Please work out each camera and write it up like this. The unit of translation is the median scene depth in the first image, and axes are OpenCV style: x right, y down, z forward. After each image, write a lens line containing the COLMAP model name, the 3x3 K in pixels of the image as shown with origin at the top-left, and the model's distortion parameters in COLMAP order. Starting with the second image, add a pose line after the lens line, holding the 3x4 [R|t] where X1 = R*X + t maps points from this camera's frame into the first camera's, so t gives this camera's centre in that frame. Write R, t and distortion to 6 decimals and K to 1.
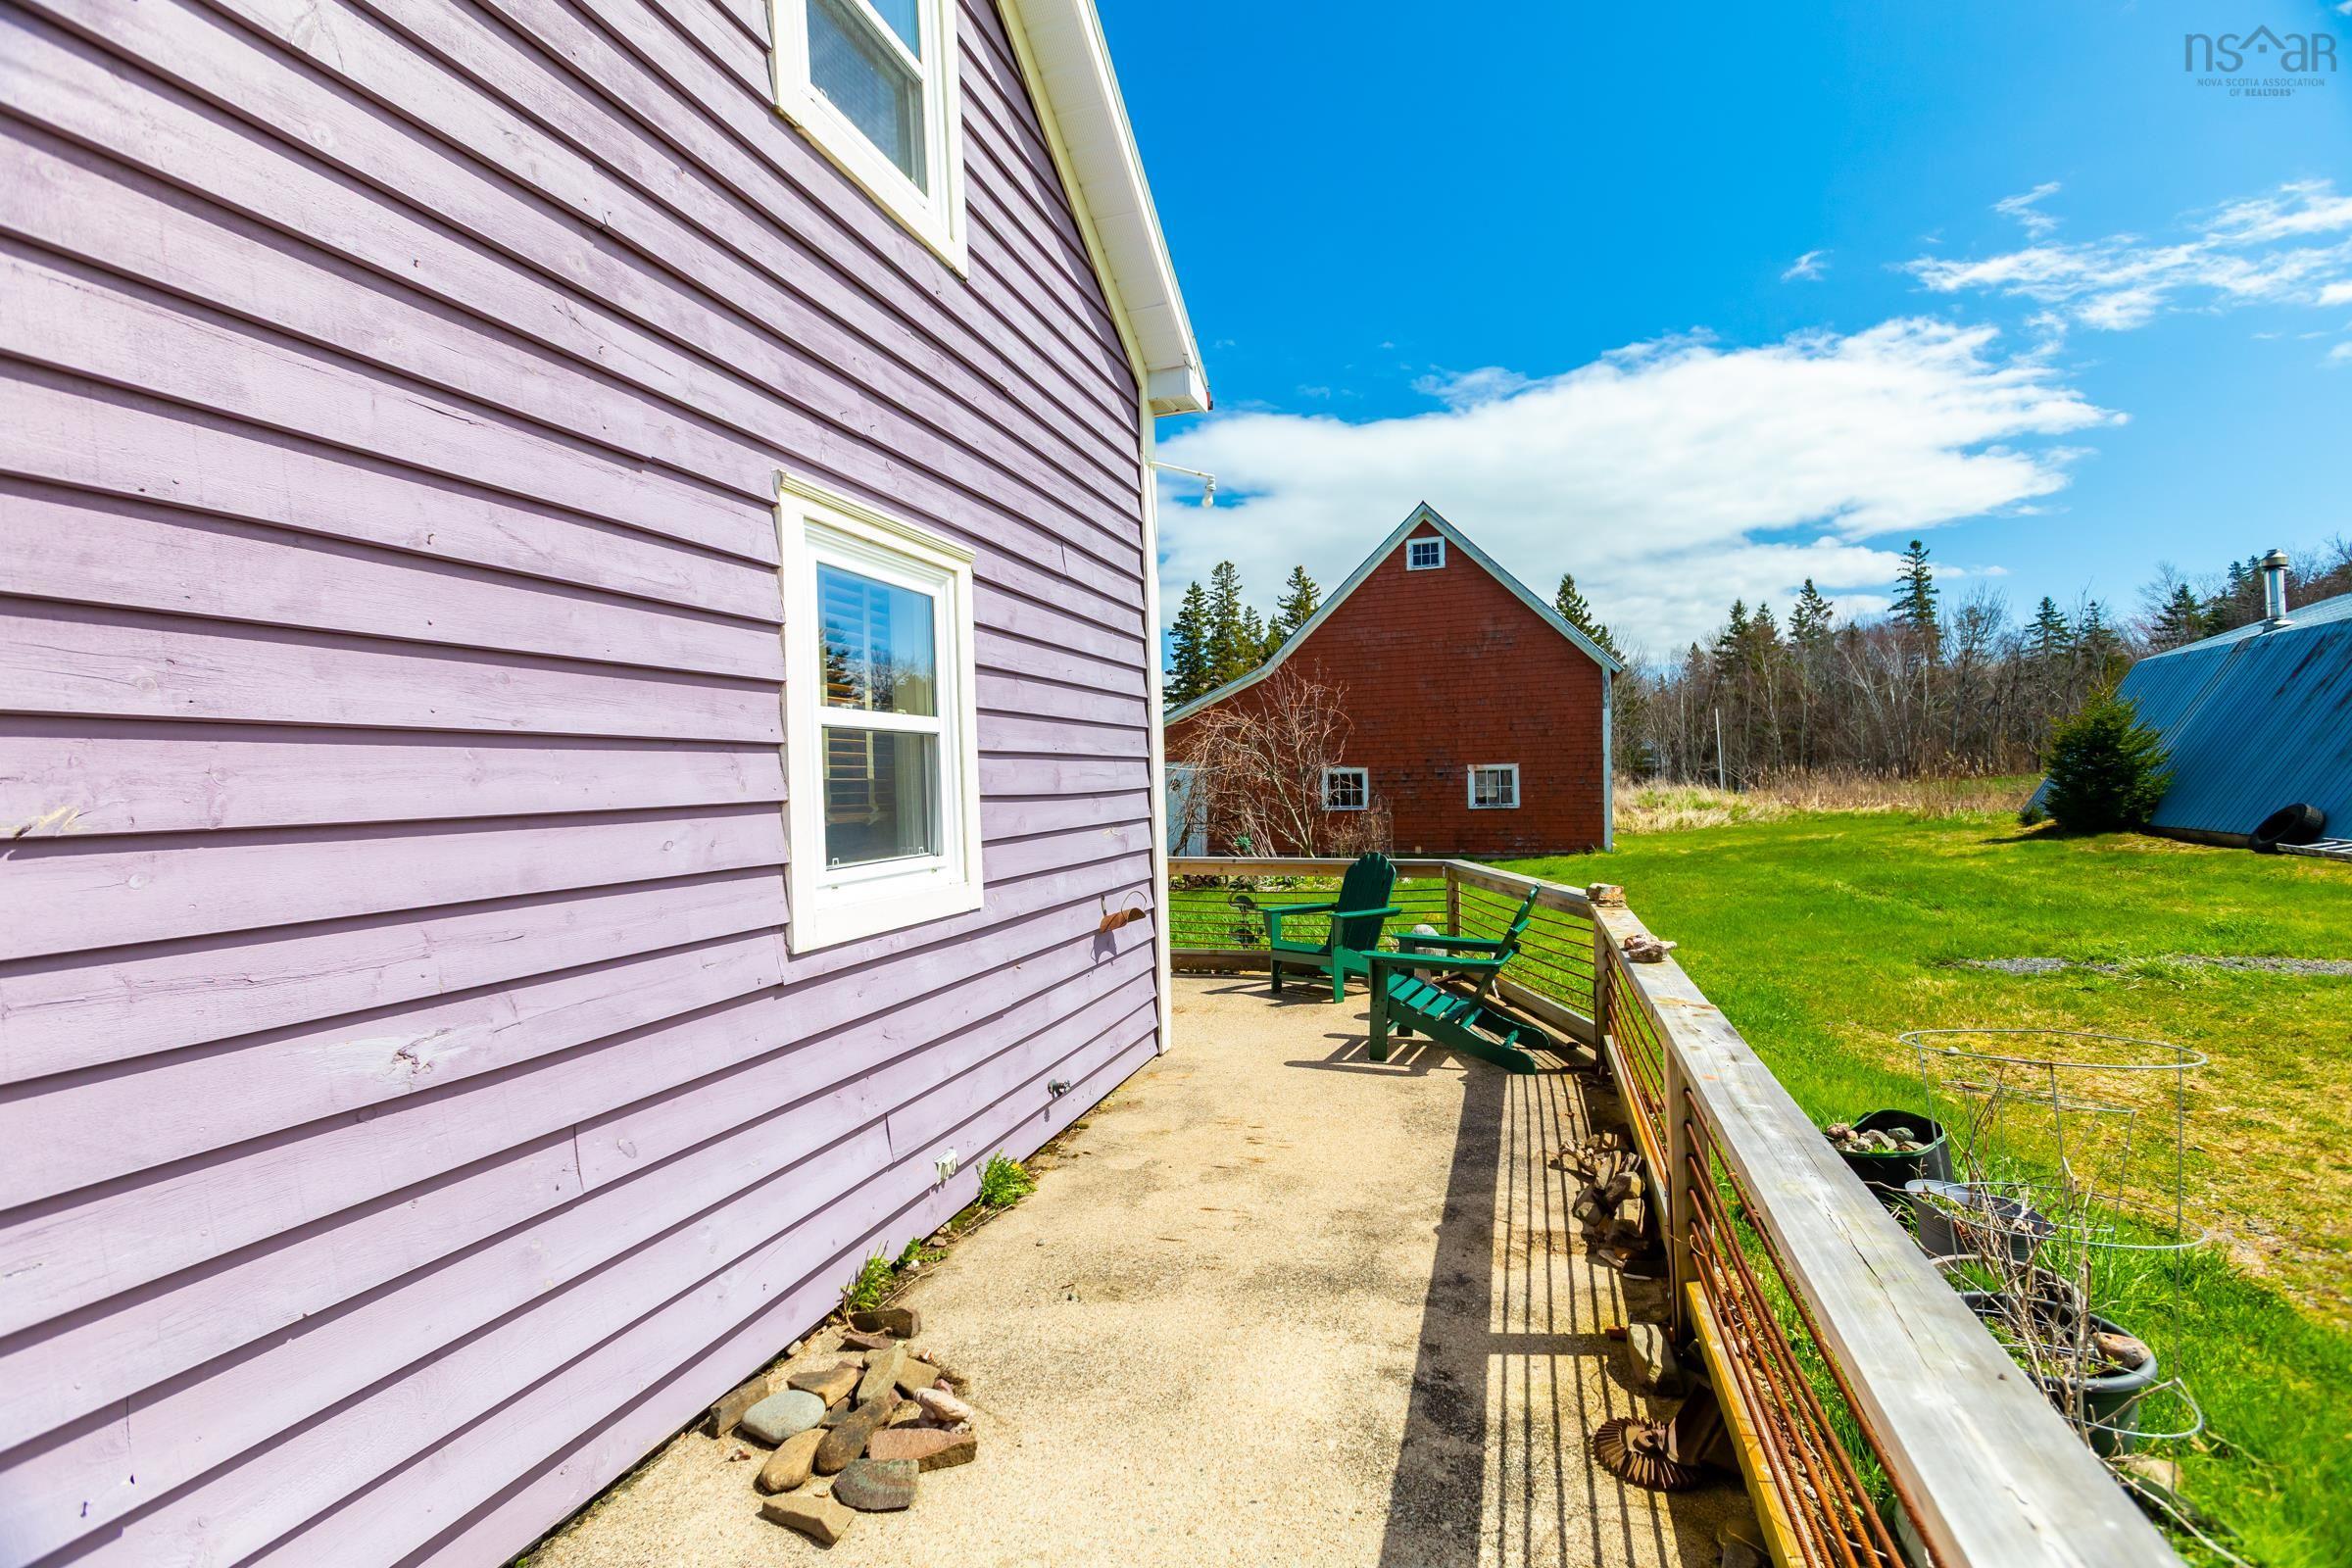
lens RADIAL K [[1064.4, 0, 1168.8], [0, 1064.4, 776.3], [0, 0, 1]] dist [0.002427, 0.001817]
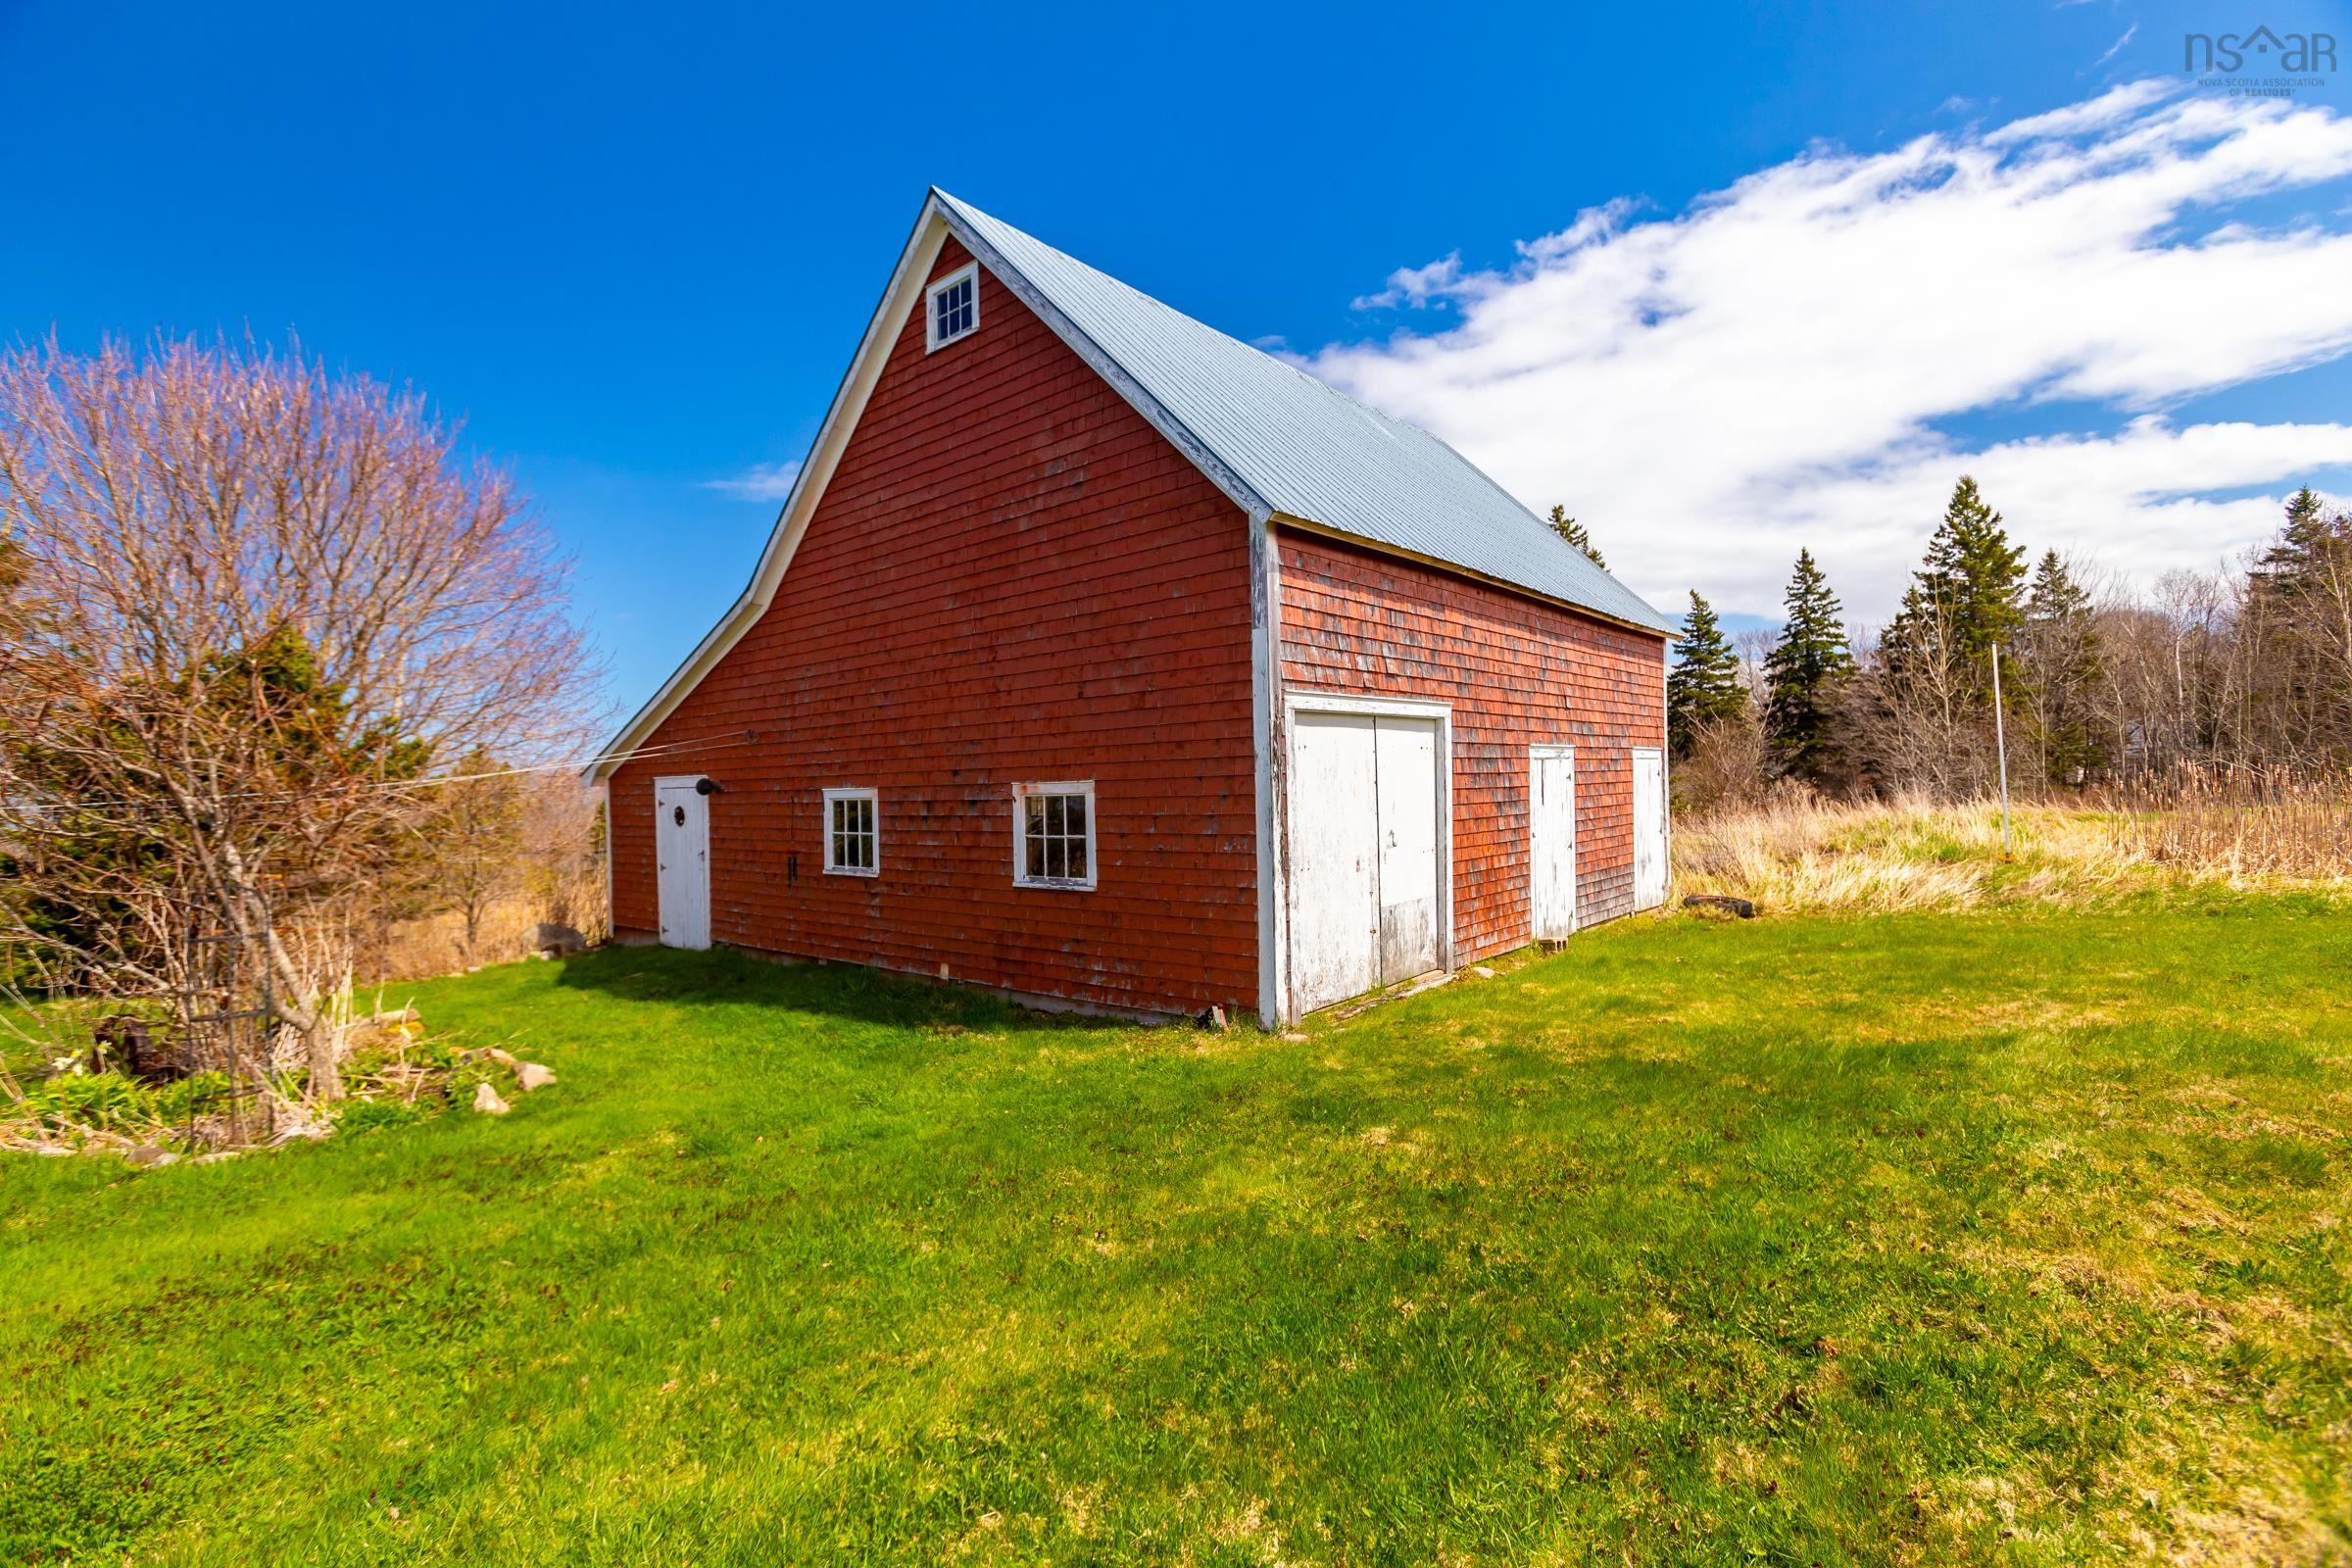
lens RADIAL K [[1064.4, 0, 1168.8], [0, 1064.4, 776.3], [0, 0, 1]] dist [0.002427, 0.001817]
pose [[0.932146, -0.006144, -0.362031, 0.485770], [0.007047, 0.999974, 0.001174, -0.013291], [0.362014, -0.003645, 0.932165, 0.616674]]
